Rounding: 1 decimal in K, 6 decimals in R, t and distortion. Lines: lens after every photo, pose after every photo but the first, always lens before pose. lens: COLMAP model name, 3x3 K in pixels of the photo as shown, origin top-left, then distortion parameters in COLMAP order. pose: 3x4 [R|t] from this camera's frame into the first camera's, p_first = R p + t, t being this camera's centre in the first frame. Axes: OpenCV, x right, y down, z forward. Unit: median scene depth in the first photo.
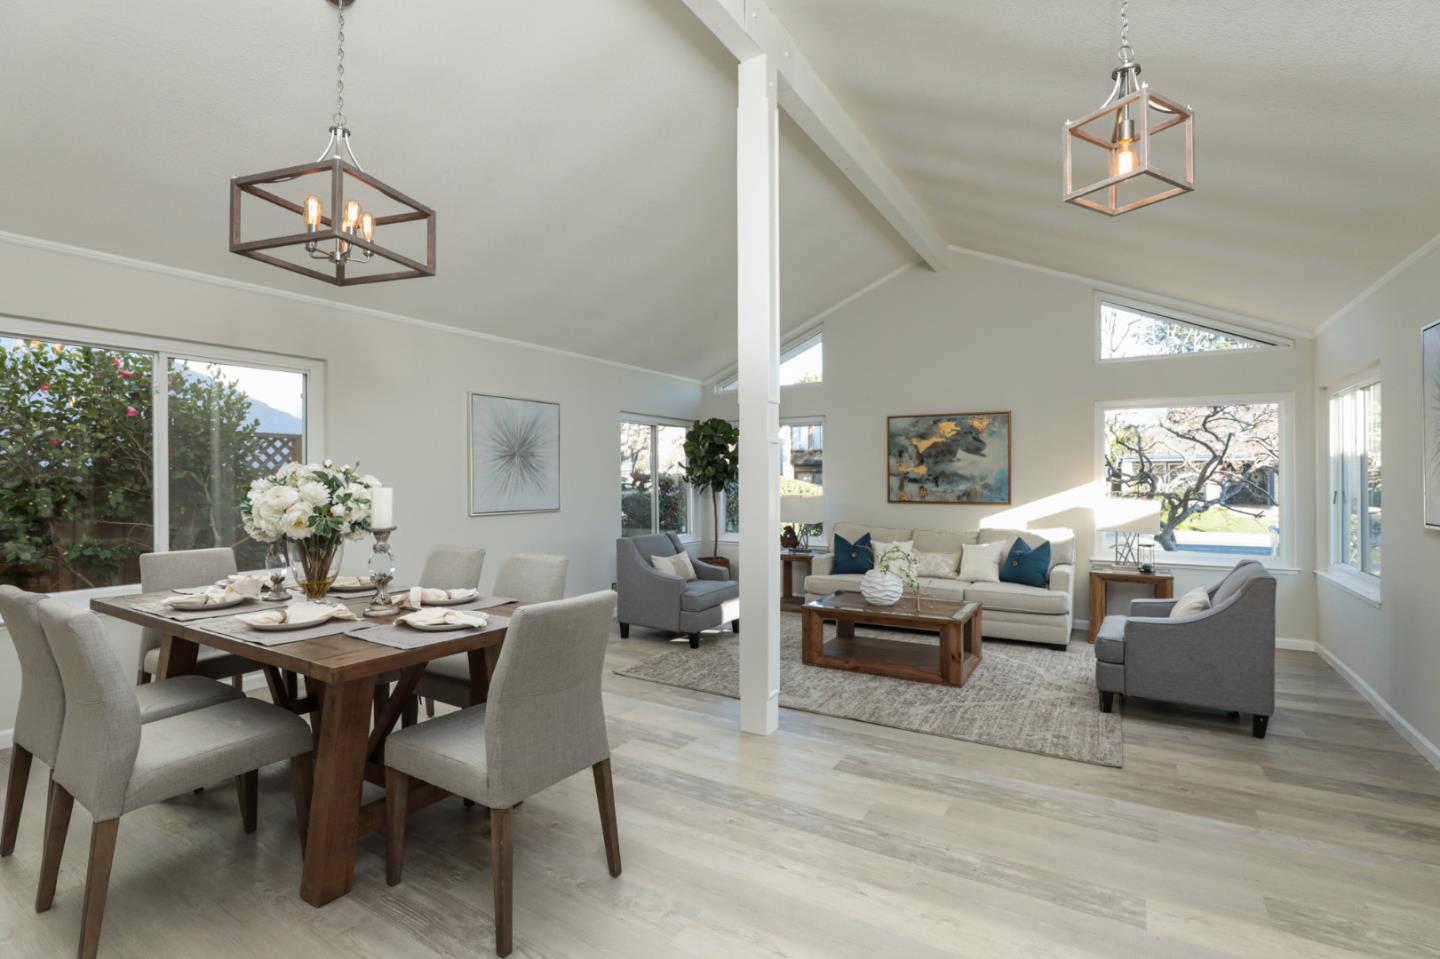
lens RADIAL K [[686.9, 0, 720.0], [0, 686.9, 479.5], [0, 0, 1]] dist [-0.041859, 0.000045]
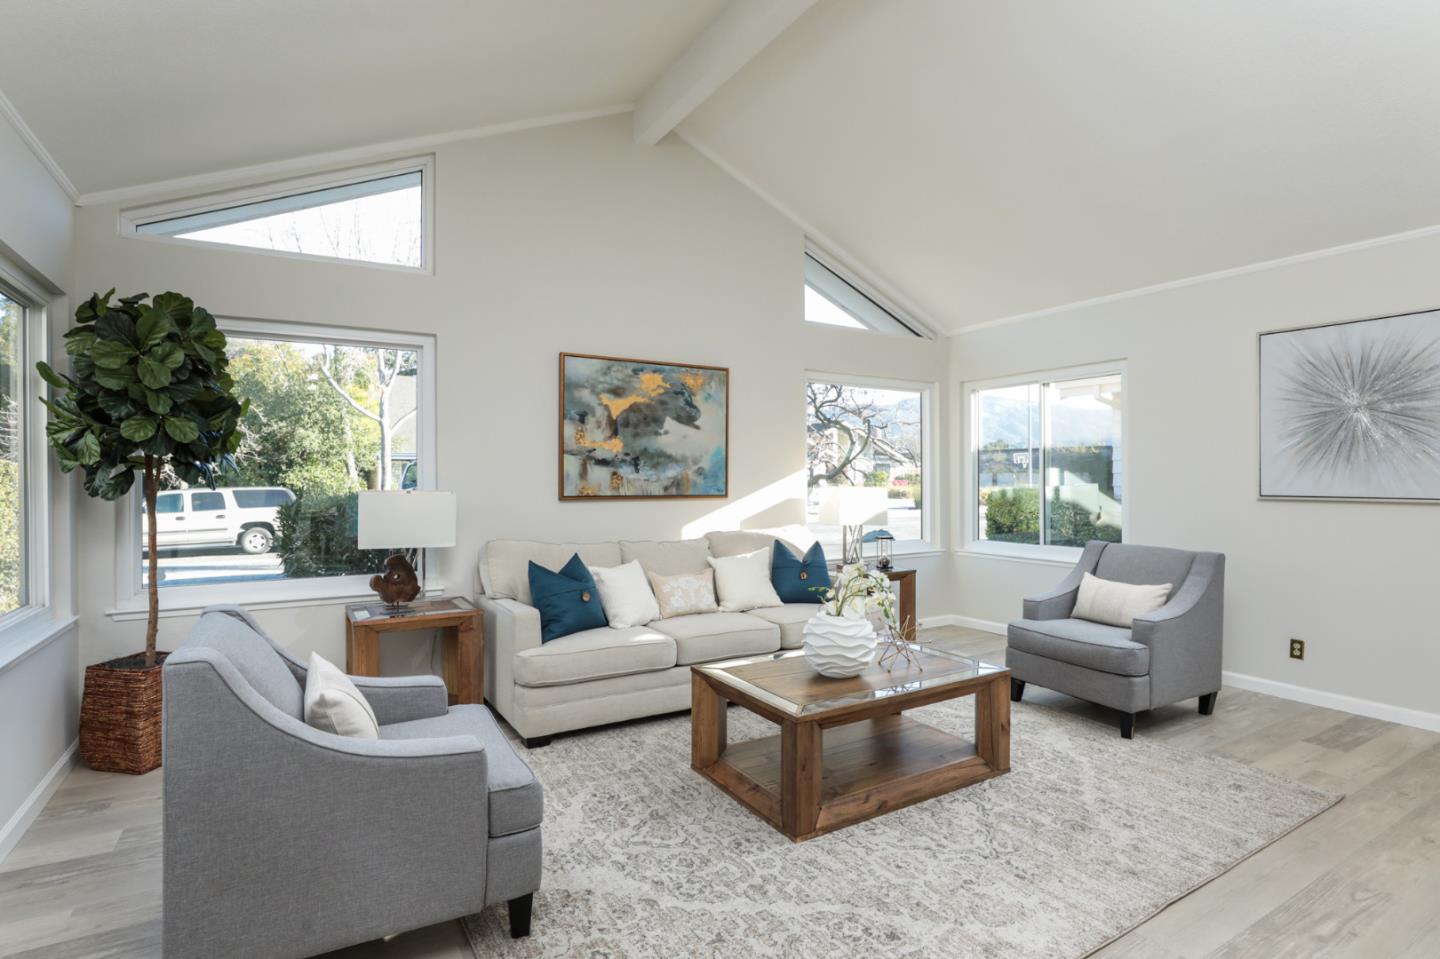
lens RADIAL K [[728.7, 0, 720.0], [0, 728.7, 479.5], [0, 0, 1]] dist [-0.039585, 0.000791]
pose [[0.470409, 0.005521, 0.882431, -0.252276], [0.004248, 0.999955, -0.008521, 0.023618], [-0.882438, 0.007758, 0.470364, 0.619669]]
